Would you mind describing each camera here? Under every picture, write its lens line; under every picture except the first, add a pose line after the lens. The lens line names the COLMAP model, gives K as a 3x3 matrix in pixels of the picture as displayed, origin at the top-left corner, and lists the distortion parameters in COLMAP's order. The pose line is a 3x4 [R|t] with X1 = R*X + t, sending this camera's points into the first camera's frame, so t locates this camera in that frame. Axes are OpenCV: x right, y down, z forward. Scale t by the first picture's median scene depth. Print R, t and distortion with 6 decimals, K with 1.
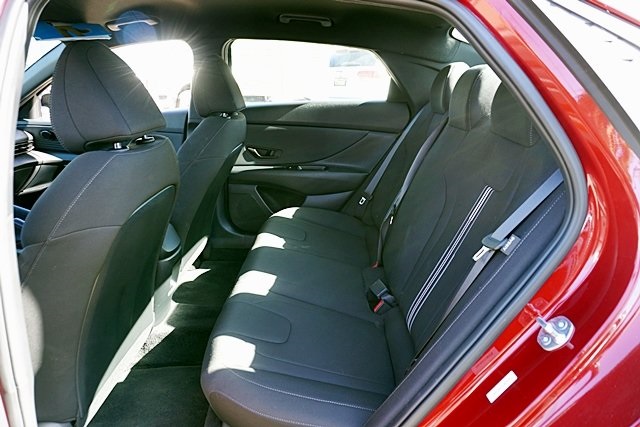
lens RADIAL K [[444.3, 0, 332.3], [0, 444.3, 216.2], [0, 0, 1]] dist [-0.054941, 0.038341]
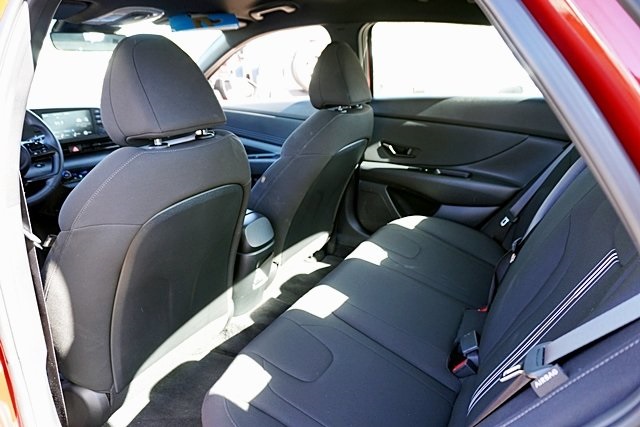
lens RADIAL K [[444.3, 0, 322.0], [0, 444.3, 215.6], [0, 0, 1]] dist [-0.054941, 0.038341]
pose [[0.874976, 0.156793, -0.458076, 0.142390], [-0.140369, 0.987627, 0.069931, -0.055005], [0.463373, 0.003112, 0.886158, 0.139026]]
